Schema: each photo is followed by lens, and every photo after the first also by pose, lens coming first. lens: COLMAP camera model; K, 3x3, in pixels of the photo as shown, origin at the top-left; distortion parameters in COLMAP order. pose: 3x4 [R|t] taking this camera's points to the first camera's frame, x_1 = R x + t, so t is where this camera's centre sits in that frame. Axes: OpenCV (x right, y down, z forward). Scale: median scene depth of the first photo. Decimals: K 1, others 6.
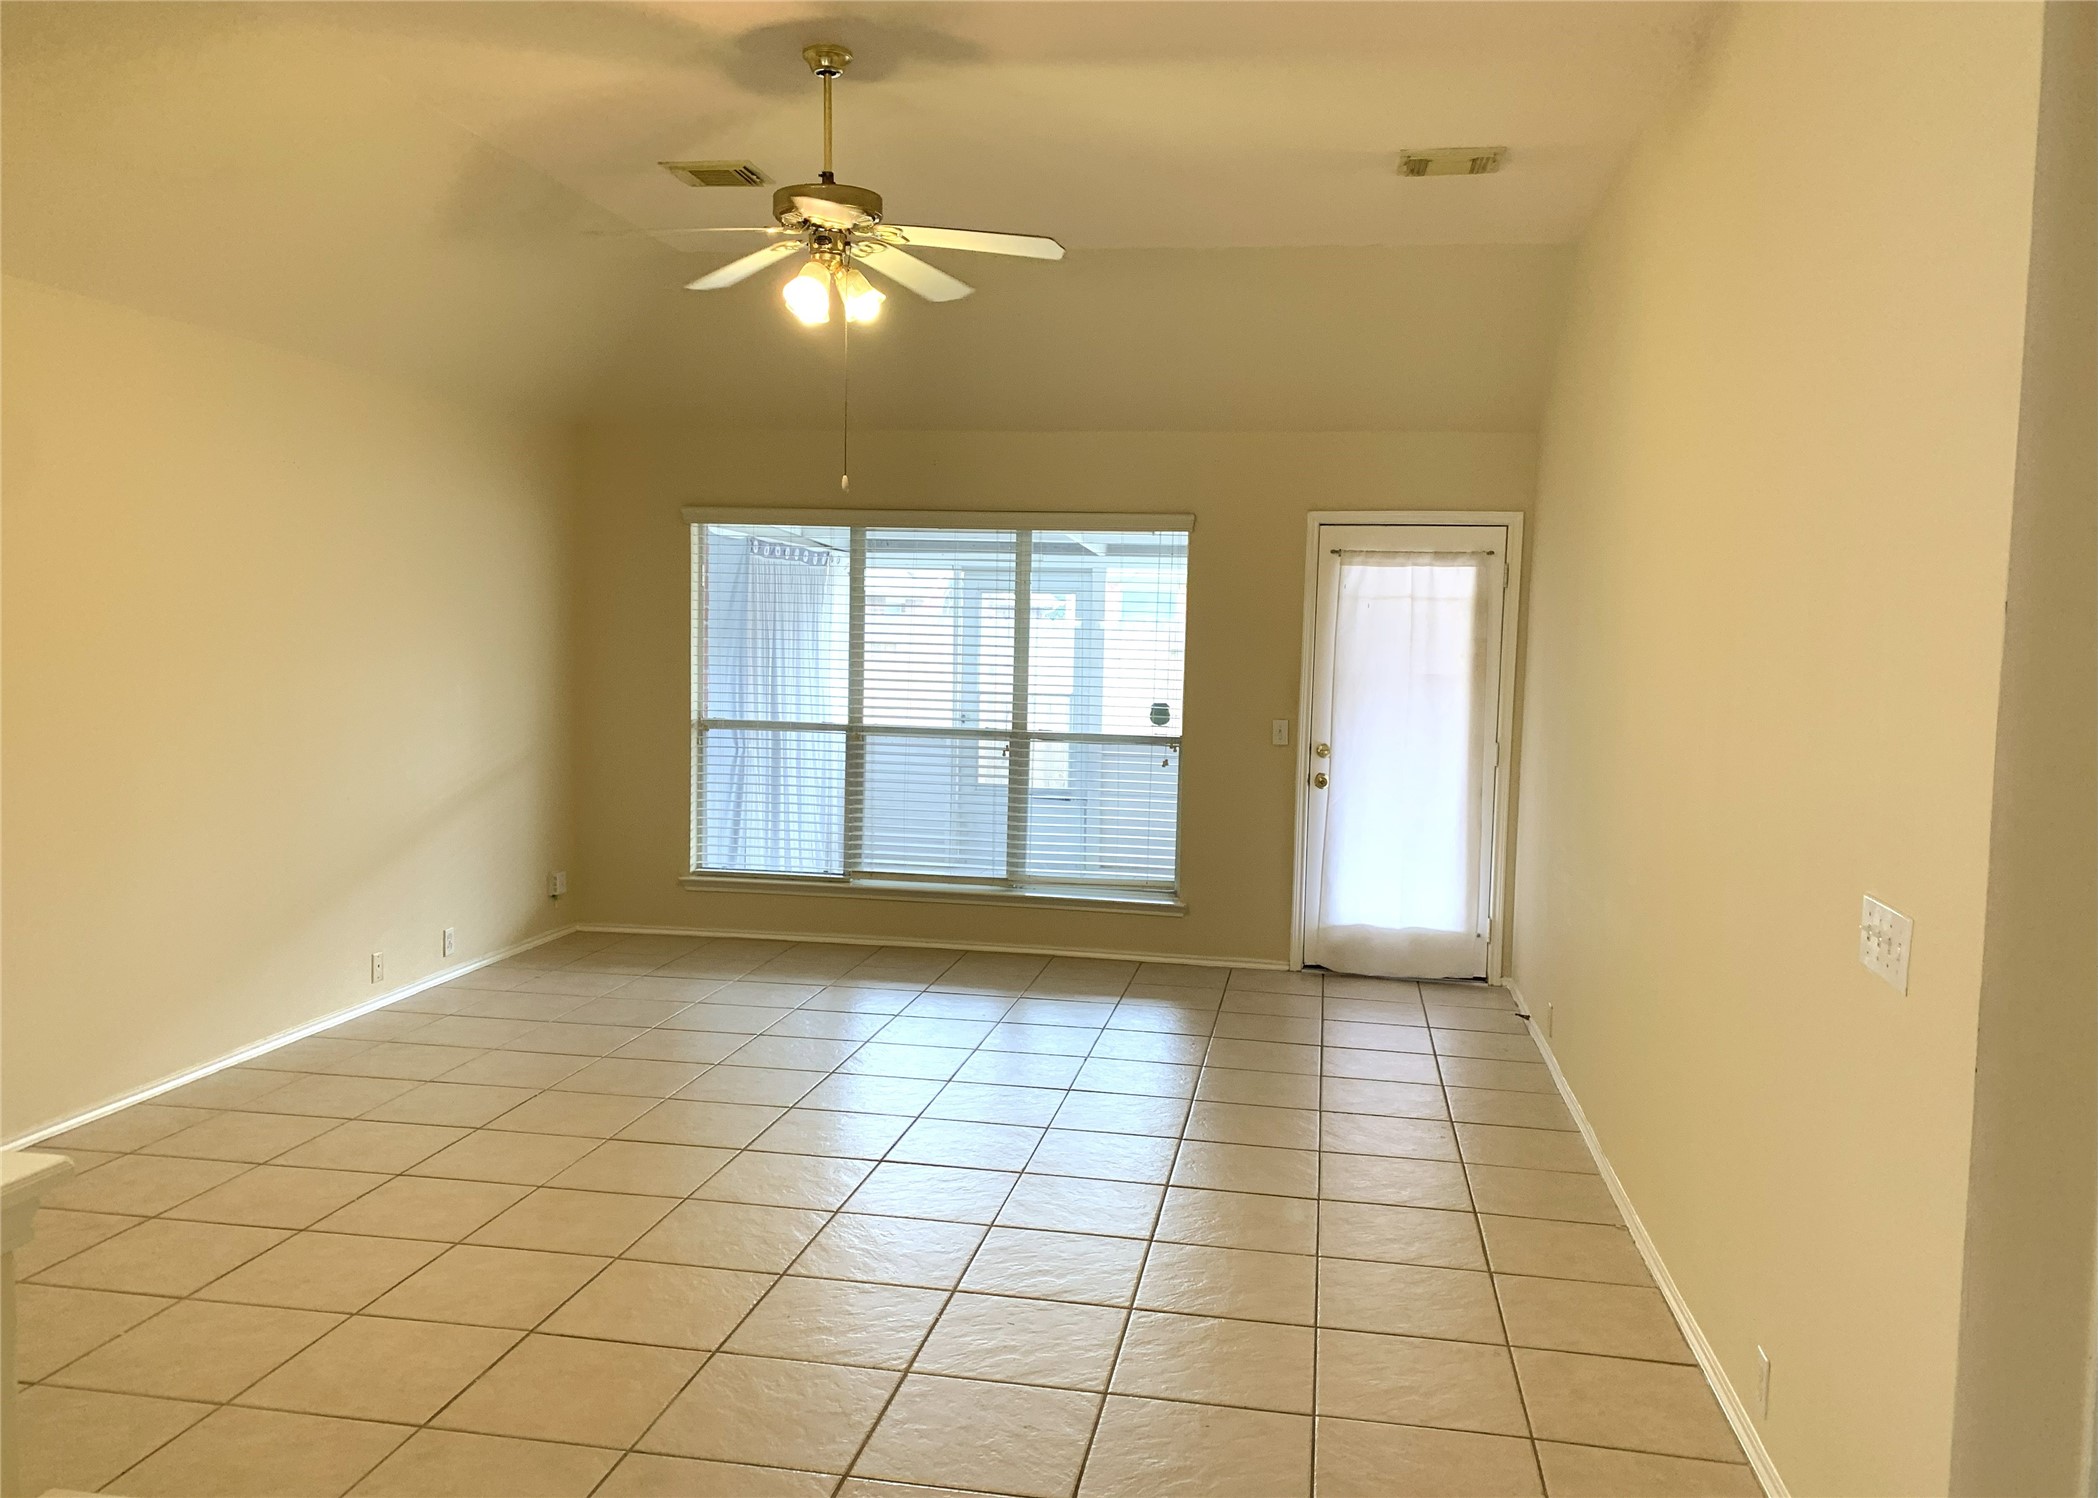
lens RADIAL K [[1582.1, 0, 1041.4], [0, 1582.1, 751.0], [0, 0, 1]] dist [0.009016, -0.041617]
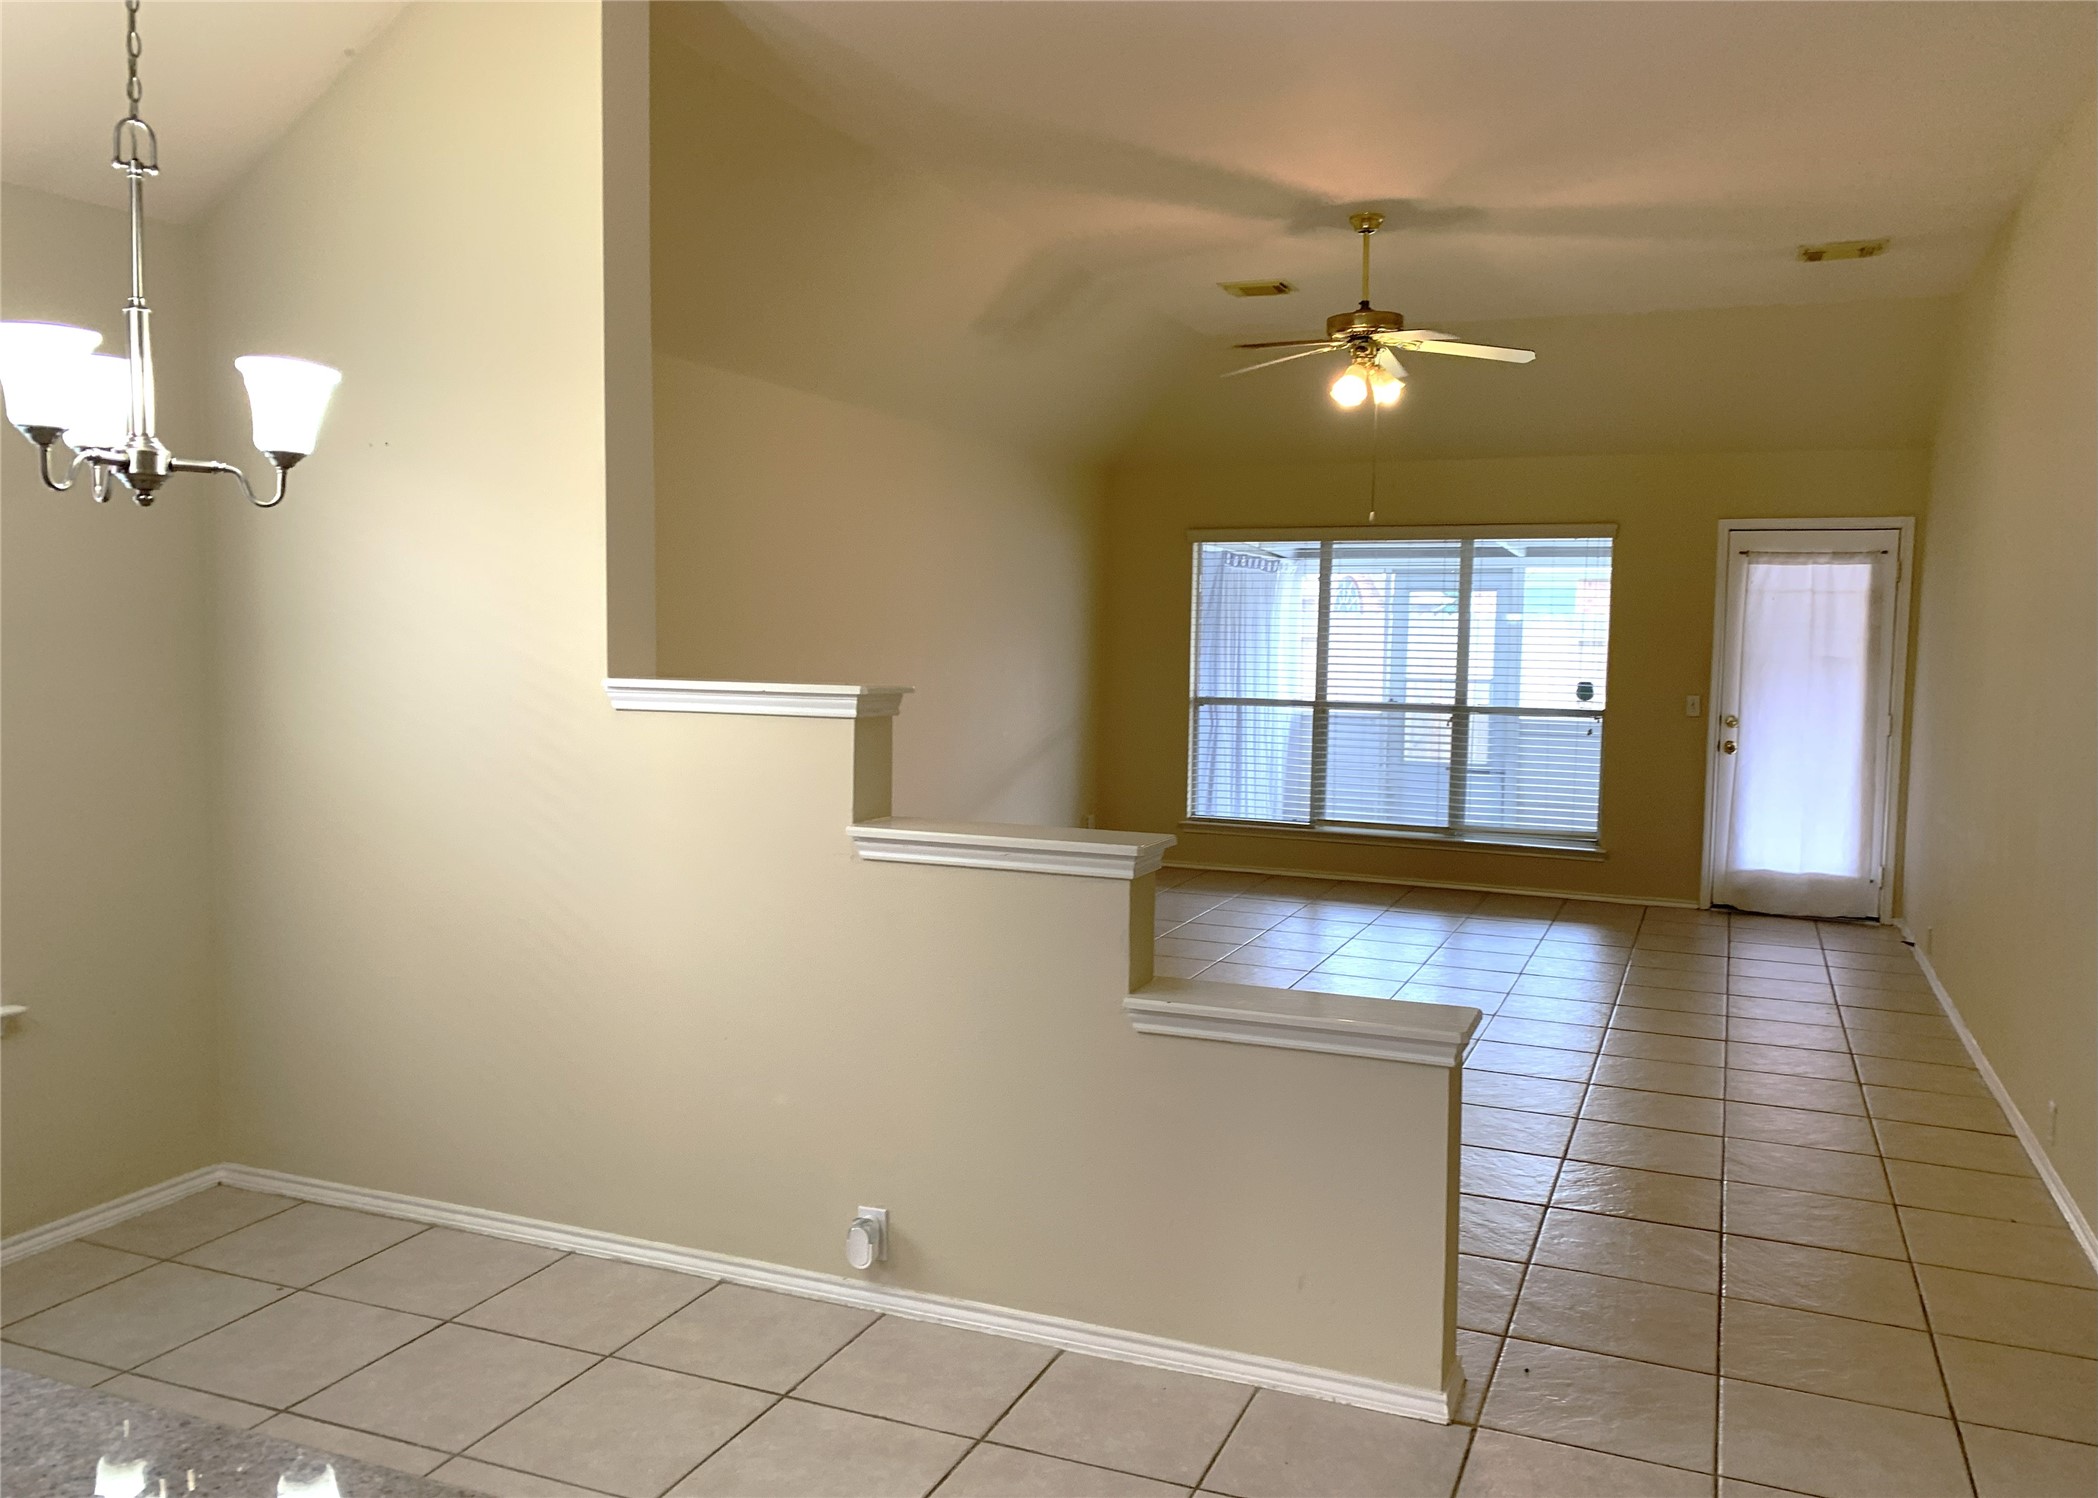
lens RADIAL K [[1582.1, 0, 1048.9], [0, 1582.1, 744.8], [0, 0, 1]] dist [0.009016, -0.041617]
pose [[0.973839, 0.009268, -0.227049, -0.049386], [-0.009318, 0.999956, 0.000853, 0.021010], [0.227047, 0.001285, 0.973883, -0.264594]]
